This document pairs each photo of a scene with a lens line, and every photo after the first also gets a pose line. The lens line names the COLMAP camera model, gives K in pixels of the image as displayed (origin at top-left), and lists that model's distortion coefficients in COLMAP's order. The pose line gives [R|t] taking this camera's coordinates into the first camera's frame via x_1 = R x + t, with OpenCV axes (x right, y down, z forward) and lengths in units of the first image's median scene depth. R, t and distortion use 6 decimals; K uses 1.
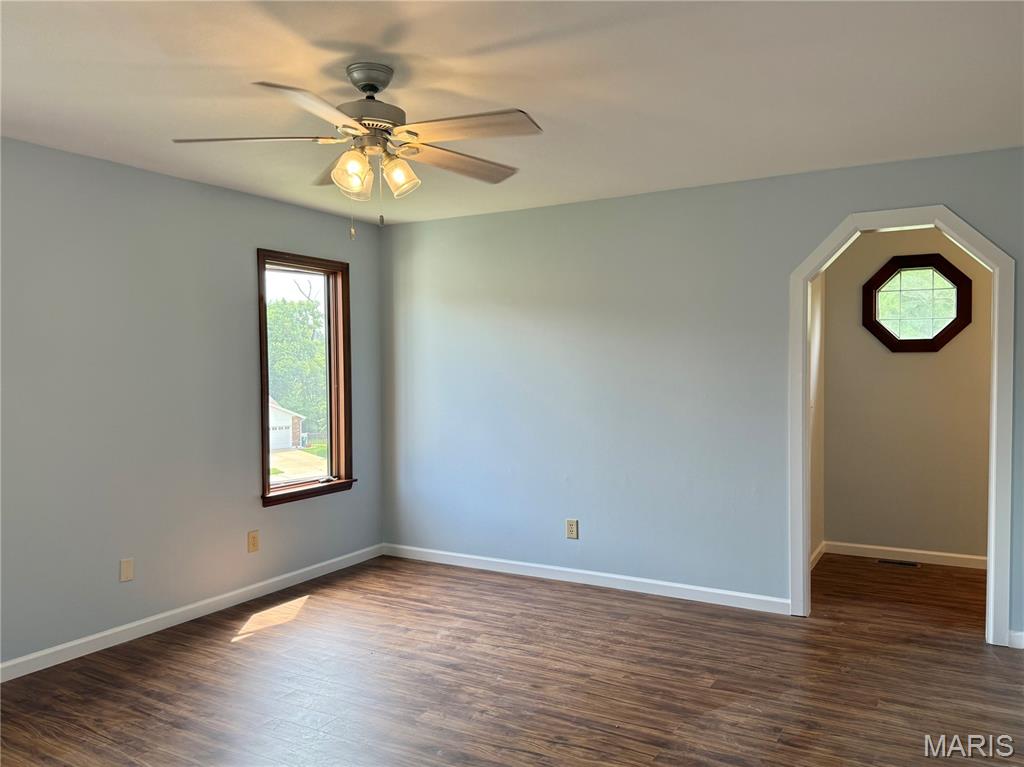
lens RADIAL K [[791.6, 0, 512.0], [0, 791.6, 383.5], [0, 0, 1]] dist [0.102726, -0.178289]
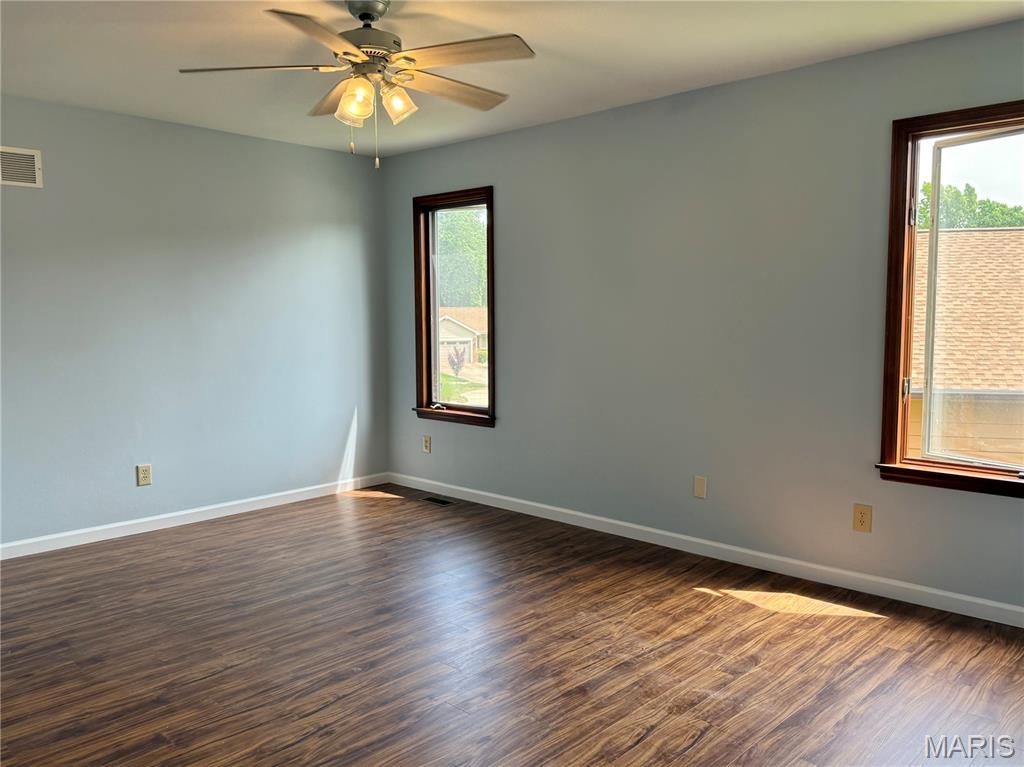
lens RADIAL K [[791.6, 0, 512.0], [0, 791.6, 383.5], [0, 0, 1]] dist [0.102726, -0.178289]
pose [[-0.228067, 0.094137, -0.969084, 0.553412], [-0.020041, 0.994650, 0.101337, -0.002902], [0.973439, 0.042533, -0.224960, 0.958114]]
